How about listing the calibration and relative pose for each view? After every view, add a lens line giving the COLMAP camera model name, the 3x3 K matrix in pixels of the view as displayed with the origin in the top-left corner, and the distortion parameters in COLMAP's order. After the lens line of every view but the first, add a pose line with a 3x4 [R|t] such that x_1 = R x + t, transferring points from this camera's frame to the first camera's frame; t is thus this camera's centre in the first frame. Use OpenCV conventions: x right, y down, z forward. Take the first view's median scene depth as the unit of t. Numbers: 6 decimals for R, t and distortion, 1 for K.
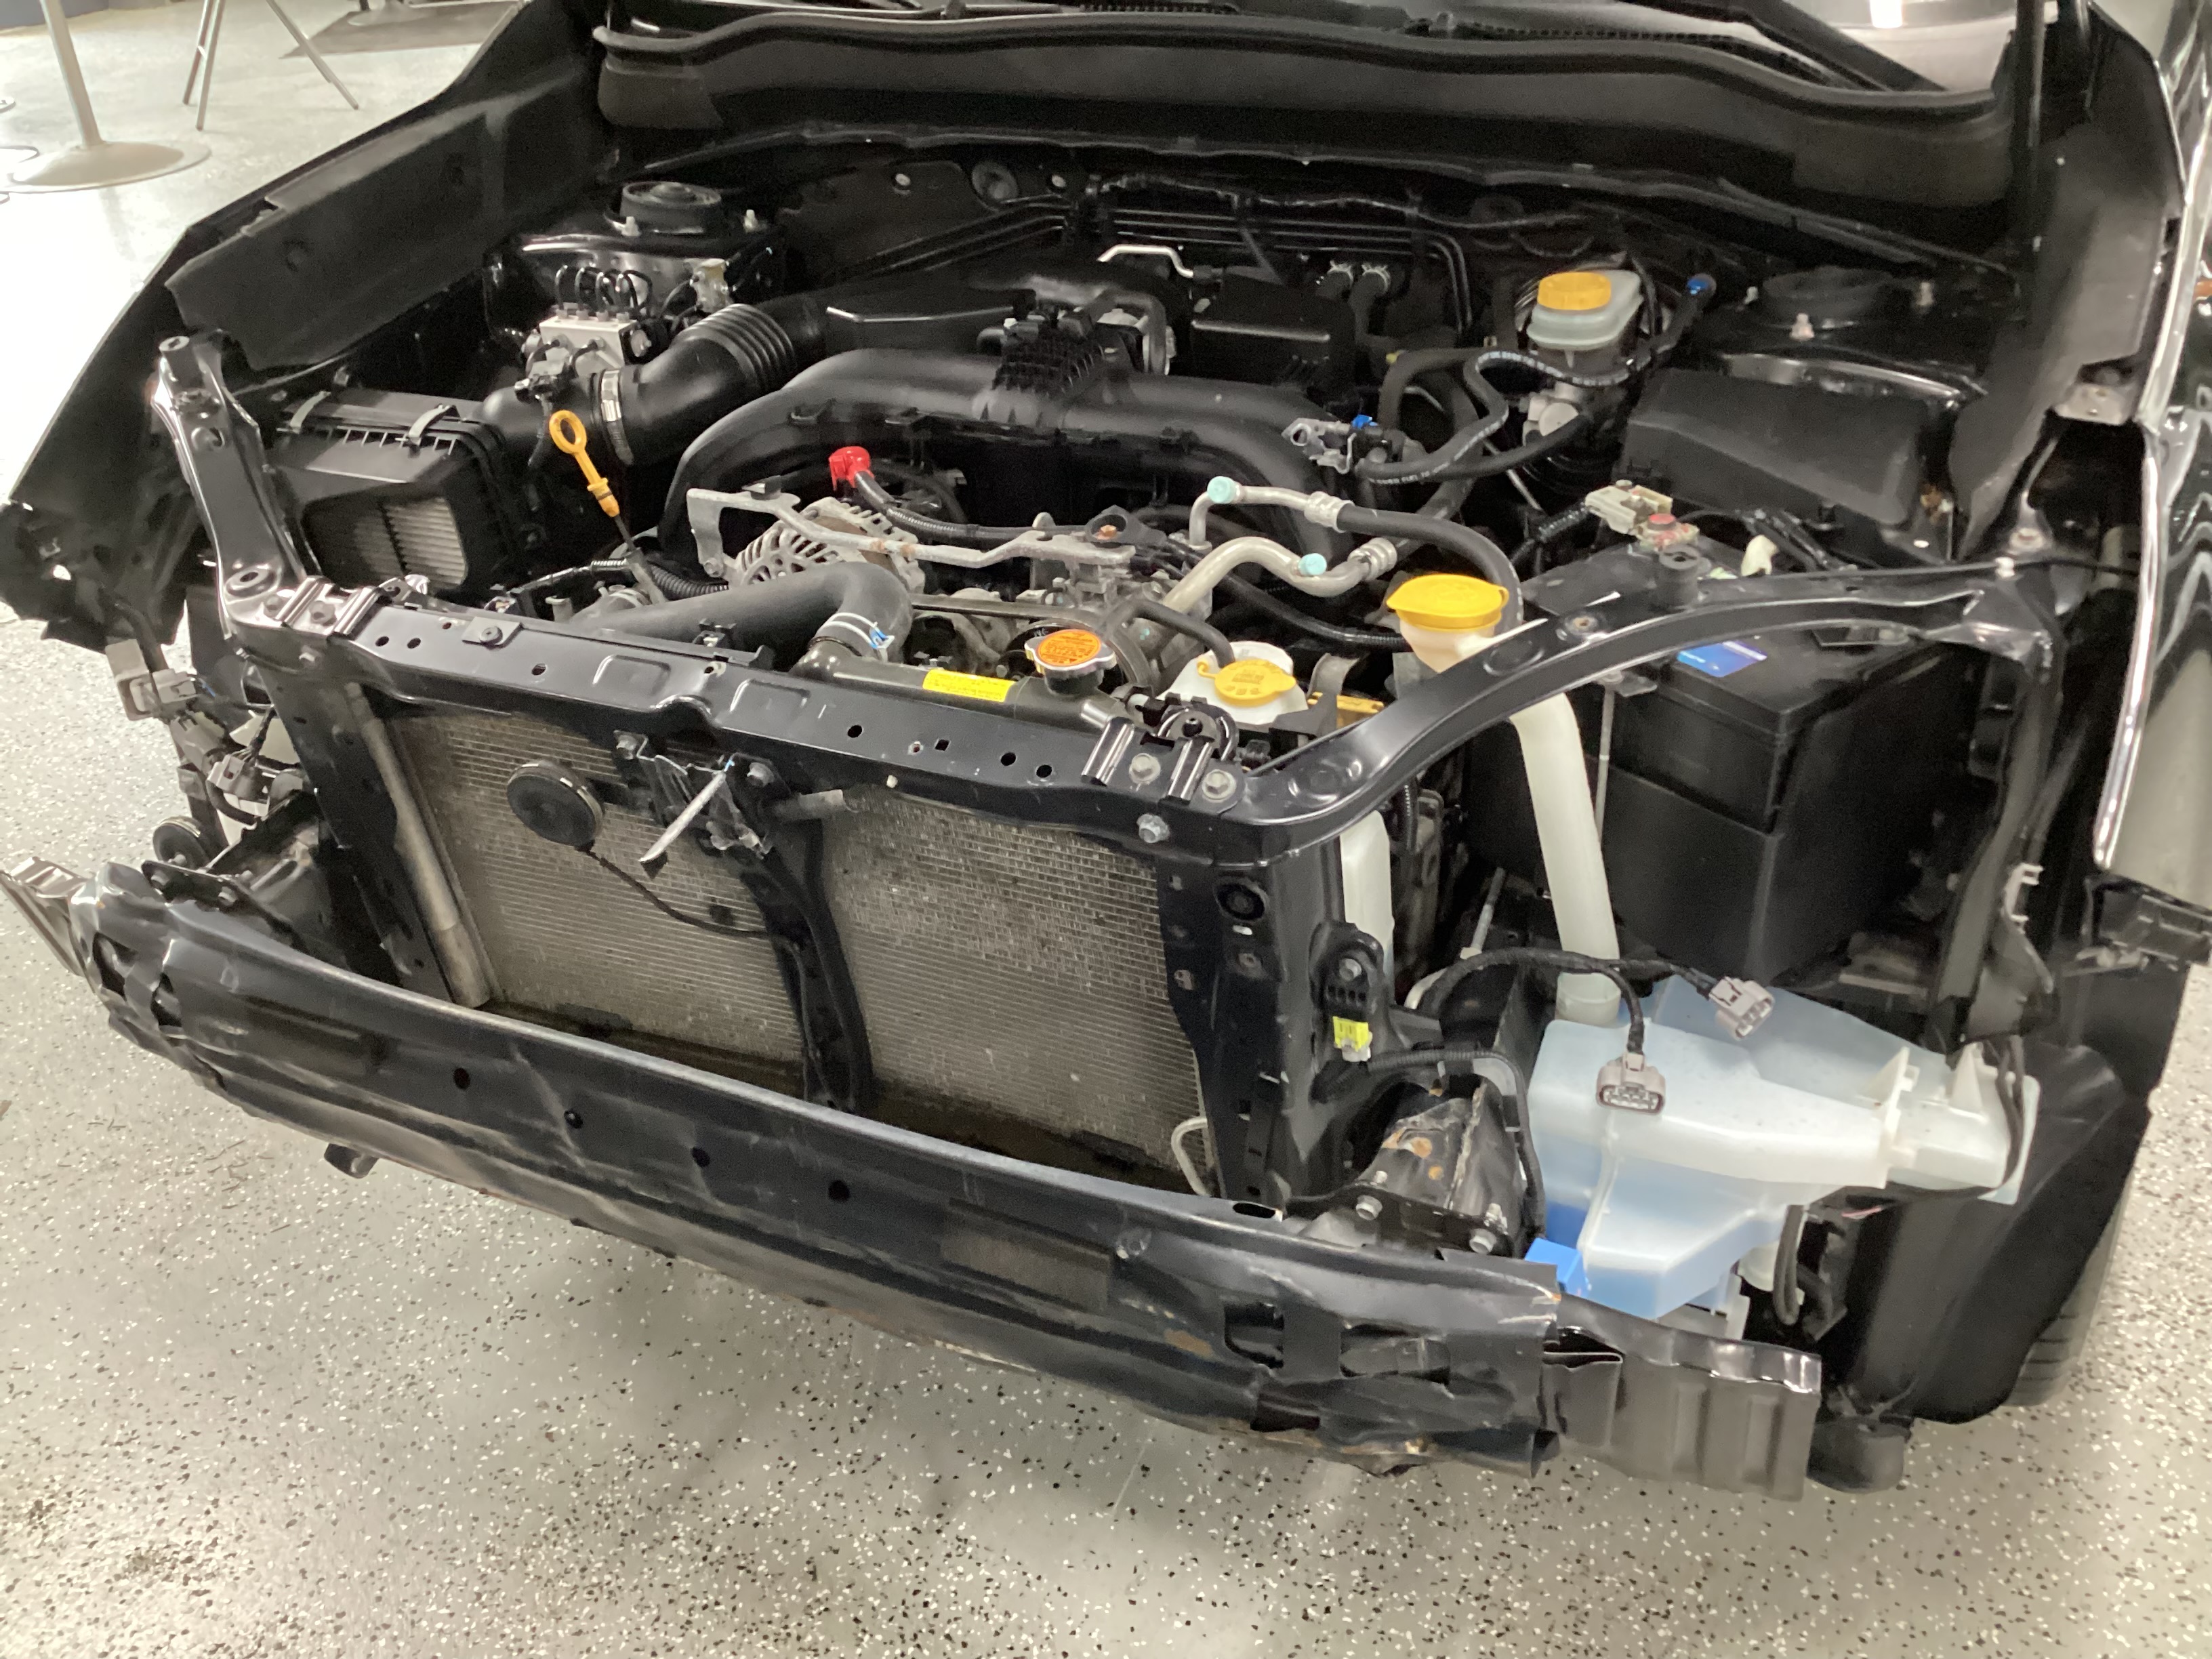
lens RADIAL K [[1967.8, 0, 1108.3], [0, 1967.8, 820.0], [0, 0, 1]] dist [0.054832, -0.078441]
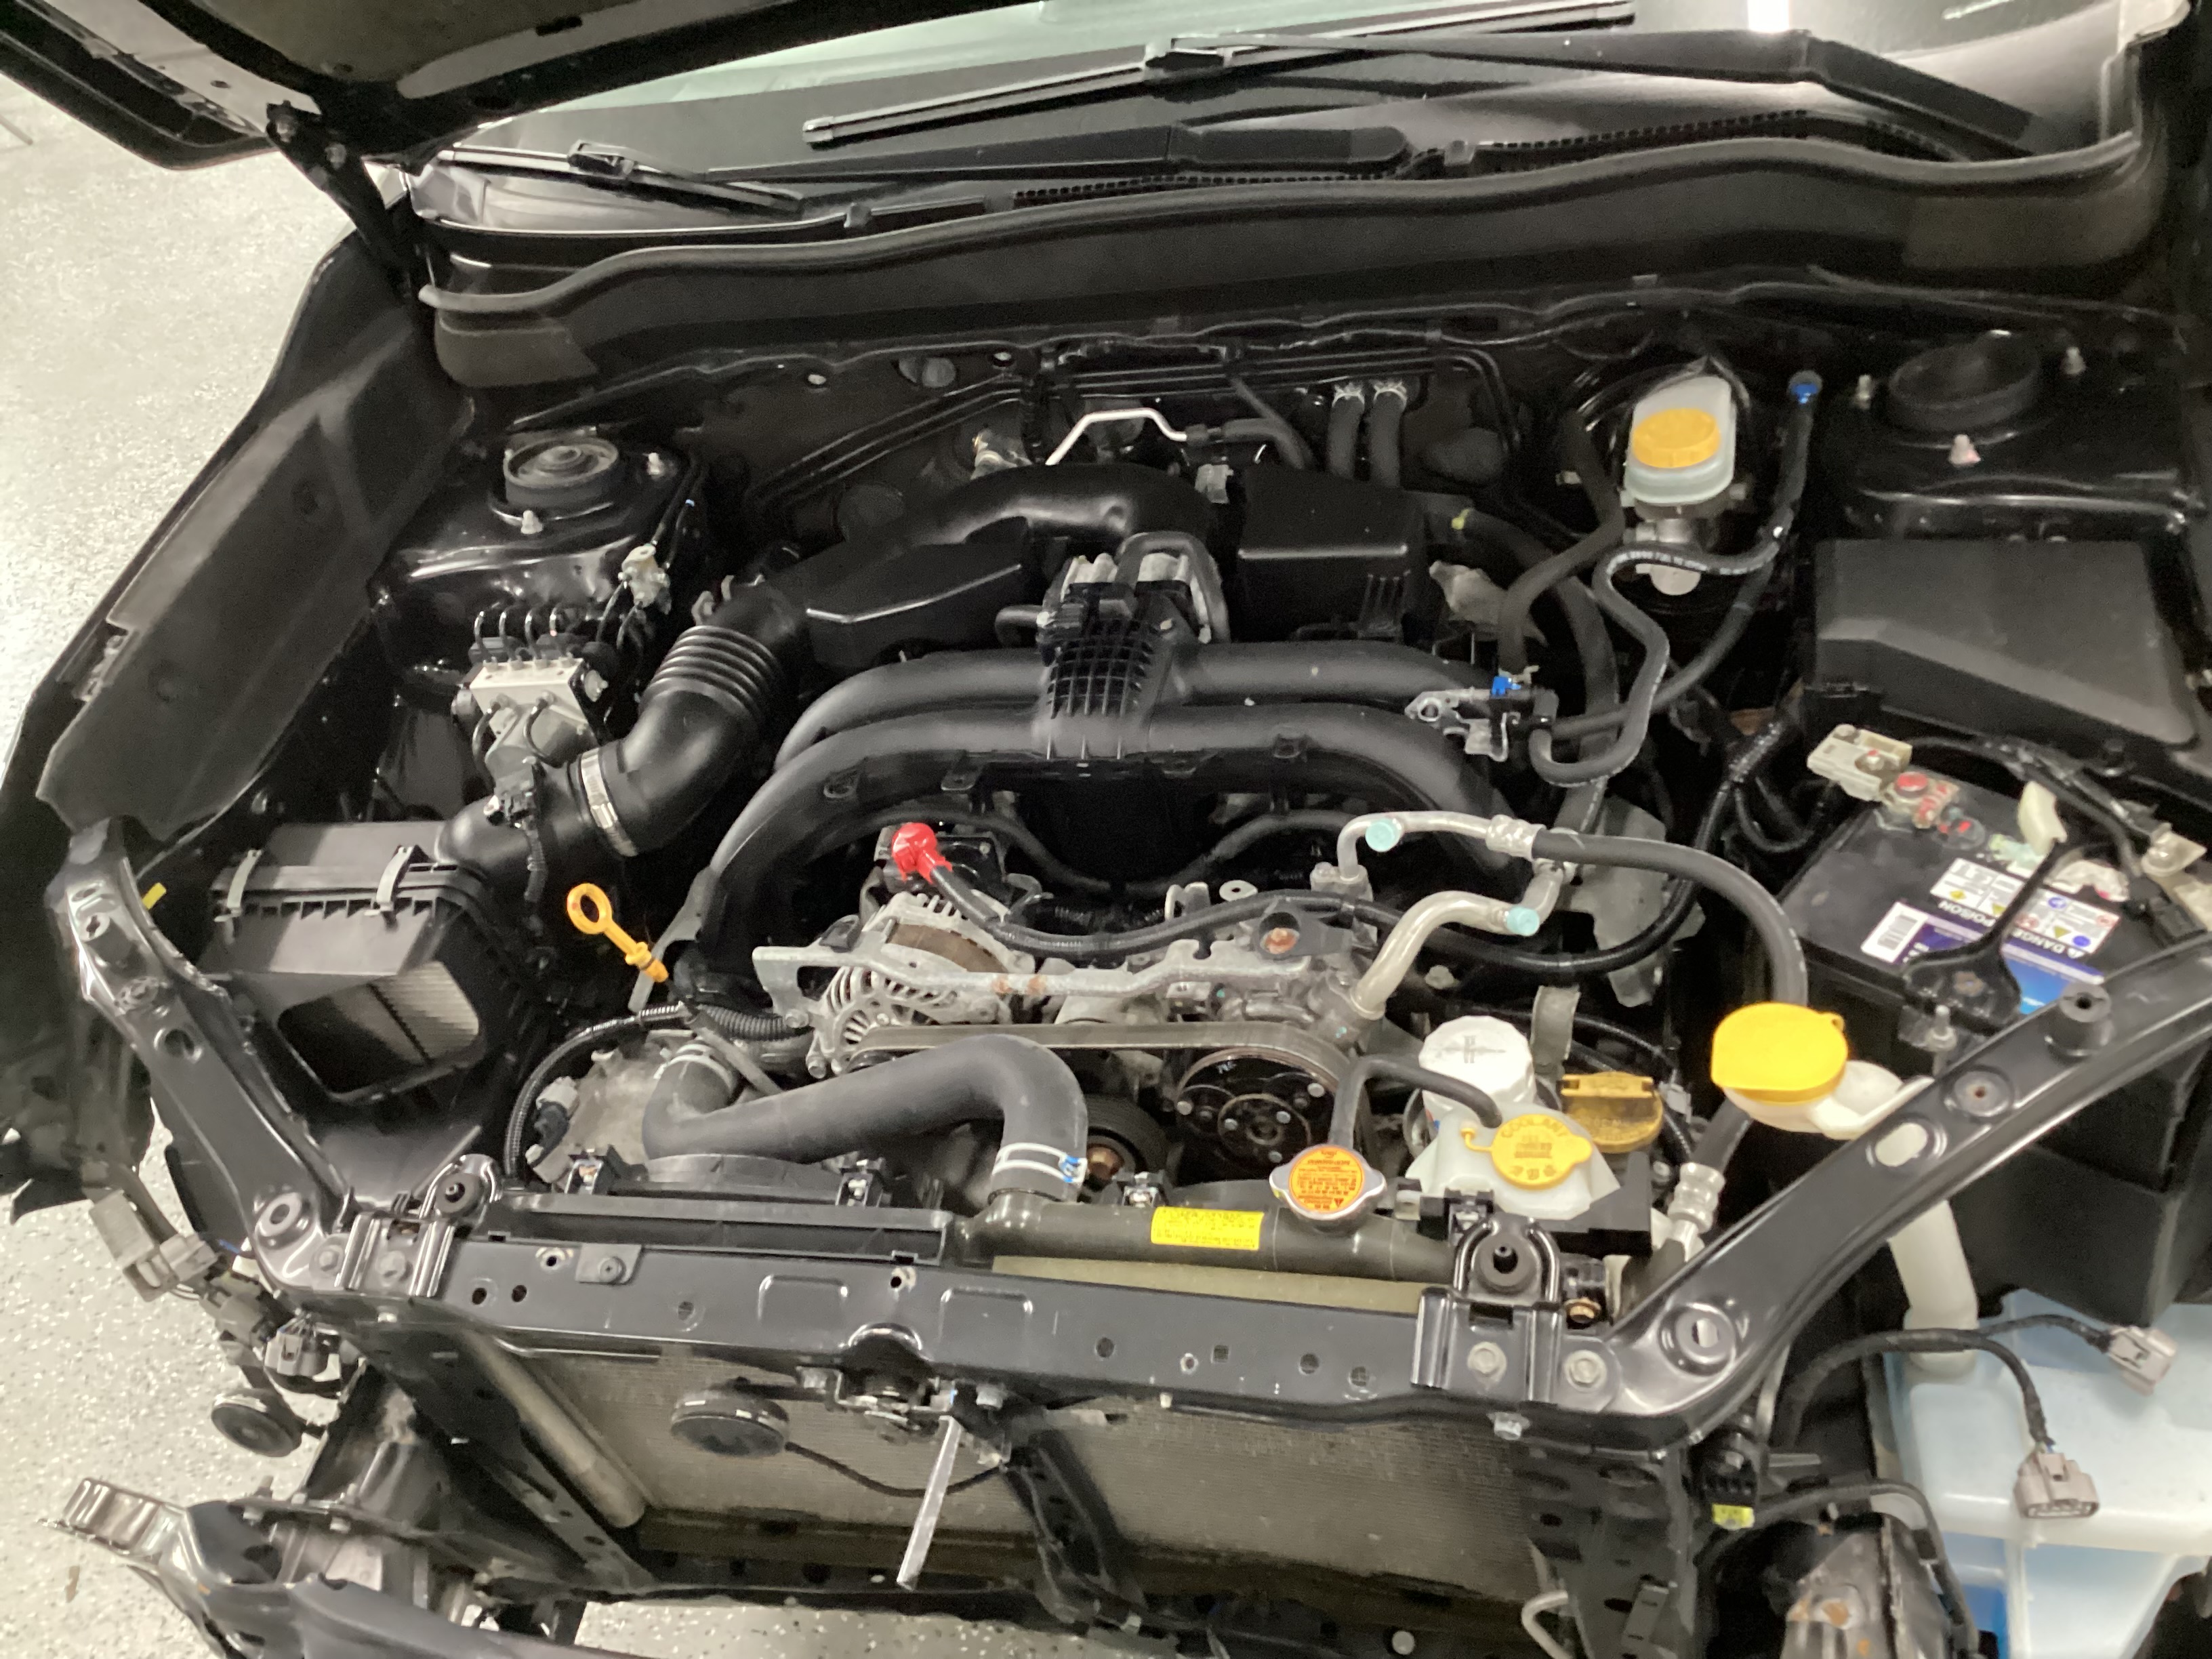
lens RADIAL K [[1967.8, 0, 1104.5], [0, 1967.8, 827.8], [0, 0, 1]] dist [0.054832, -0.078441]
pose [[0.970662, -0.236137, 0.045326, -0.086648], [0.229402, 0.965948, 0.119666, -0.268339], [-0.072040, -0.105757, 0.991779, 0.148841]]
